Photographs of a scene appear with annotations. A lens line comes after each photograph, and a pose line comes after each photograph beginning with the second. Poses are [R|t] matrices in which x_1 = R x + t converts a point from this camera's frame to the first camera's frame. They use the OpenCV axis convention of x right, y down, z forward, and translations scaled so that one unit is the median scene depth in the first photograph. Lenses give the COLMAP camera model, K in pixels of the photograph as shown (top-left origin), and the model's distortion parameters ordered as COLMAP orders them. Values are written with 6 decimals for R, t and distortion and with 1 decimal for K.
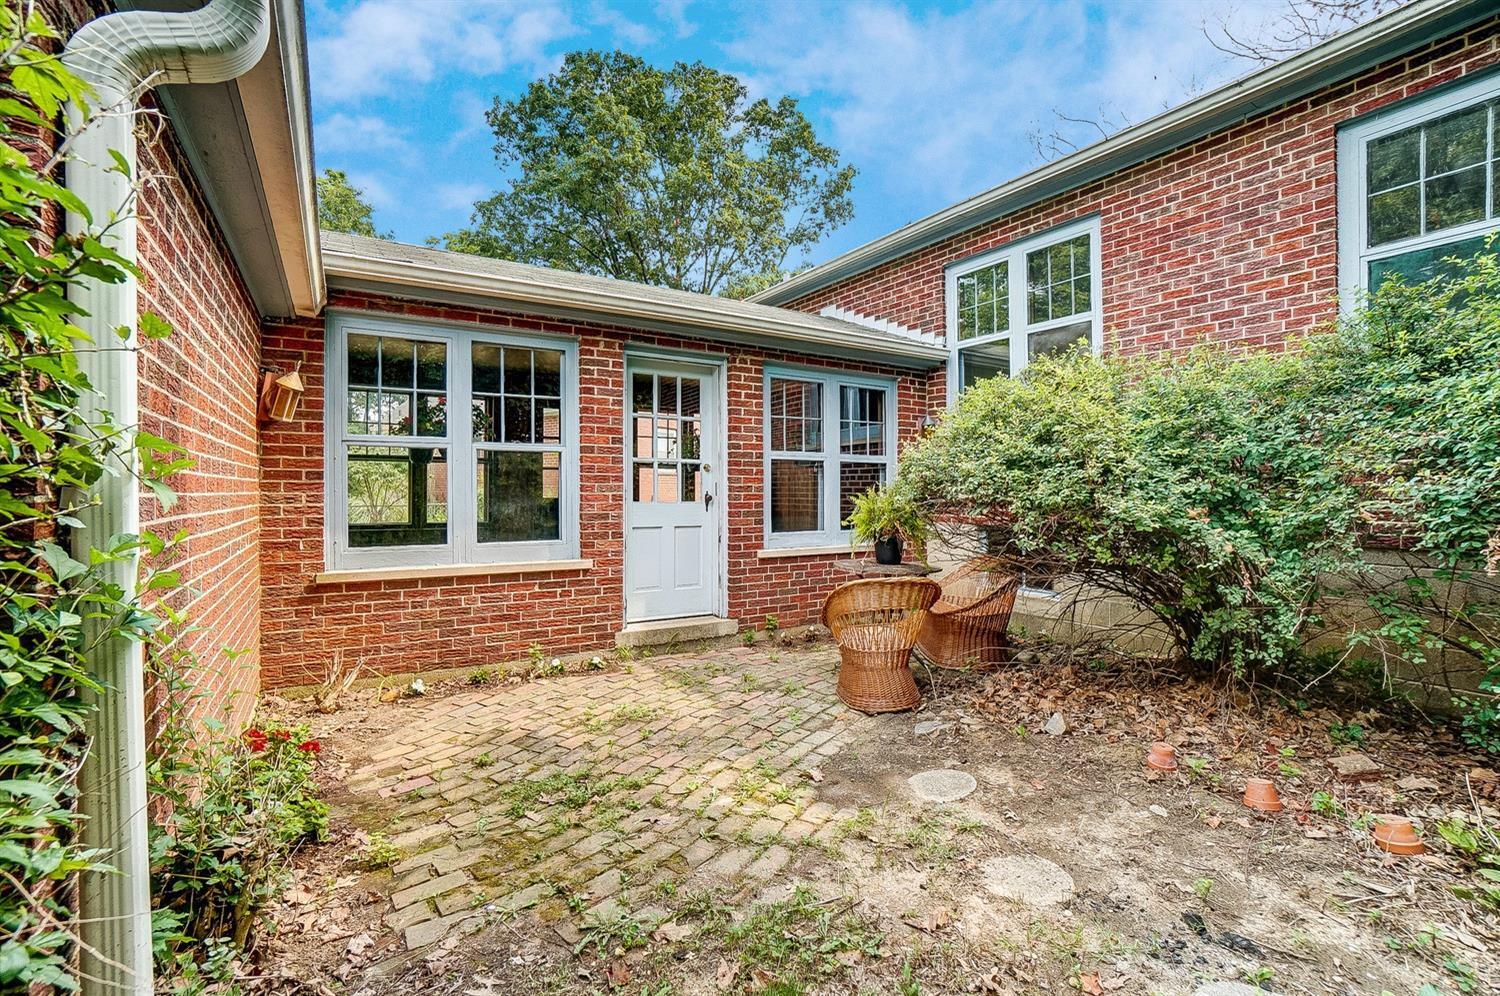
lens RADIAL K [[660.8, 0, 750.9], [0, 660.8, 503.6], [0, 0, 1]] dist [-0.011547, 0.001574]
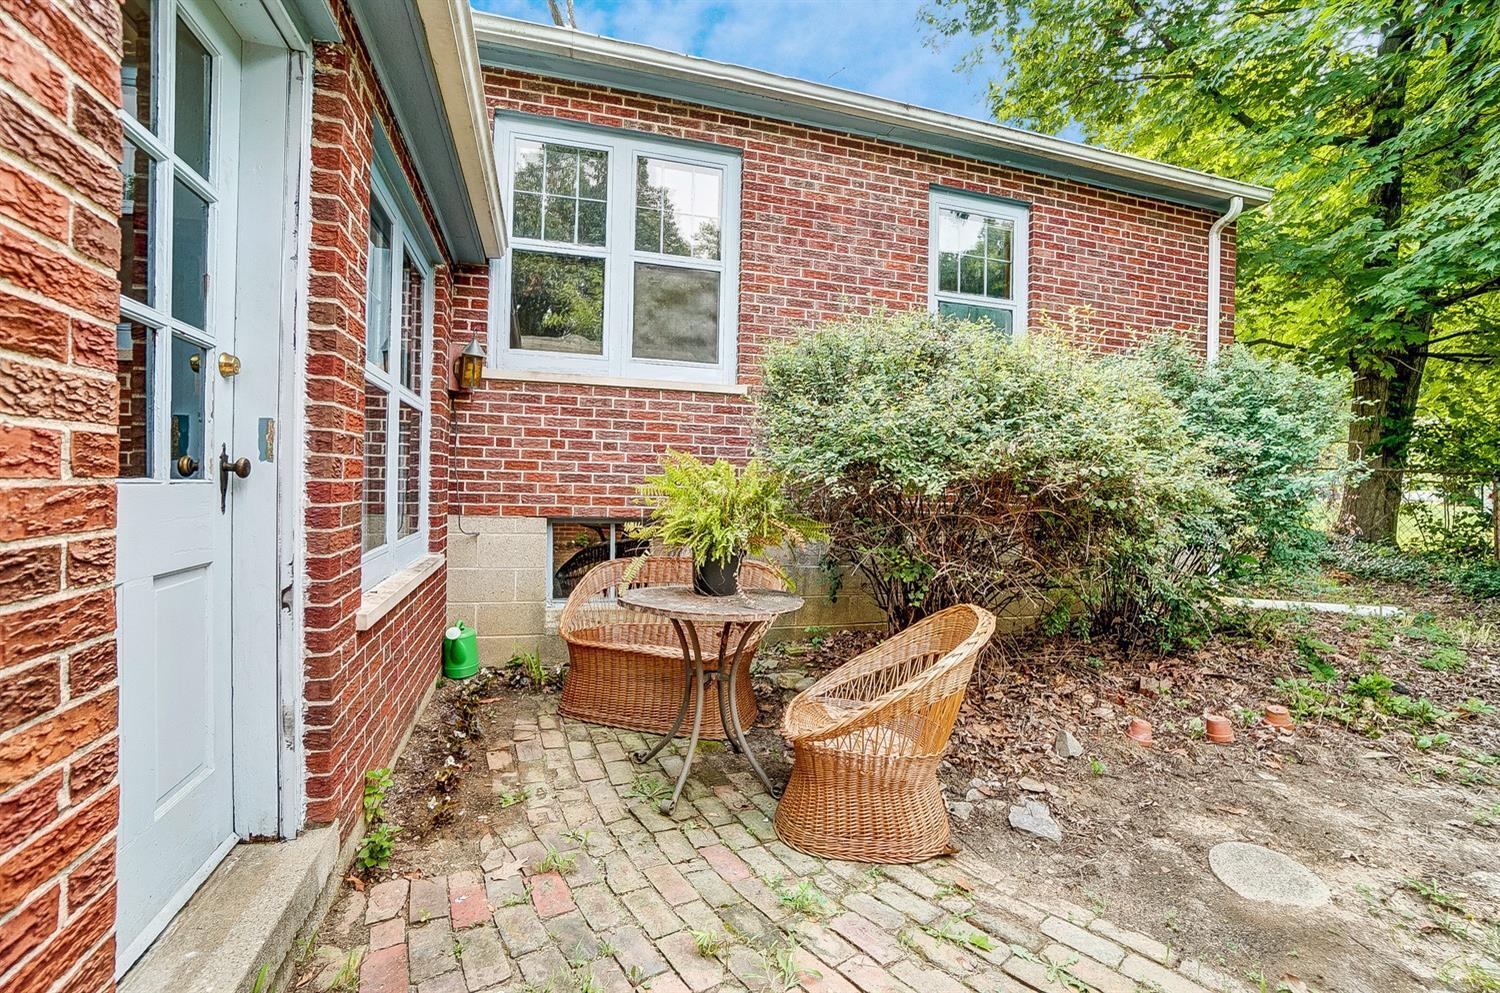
lens RADIAL K [[660.8, 0, 744.2], [0, 660.8, 481.7], [0, 0, 1]] dist [-0.011547, 0.001574]
pose [[0.271234, 0.002110, 0.962511, -0.386435], [-0.006572, 0.999978, -0.000340, -0.004251], [-0.962491, -0.006234, 0.271242, 0.929852]]
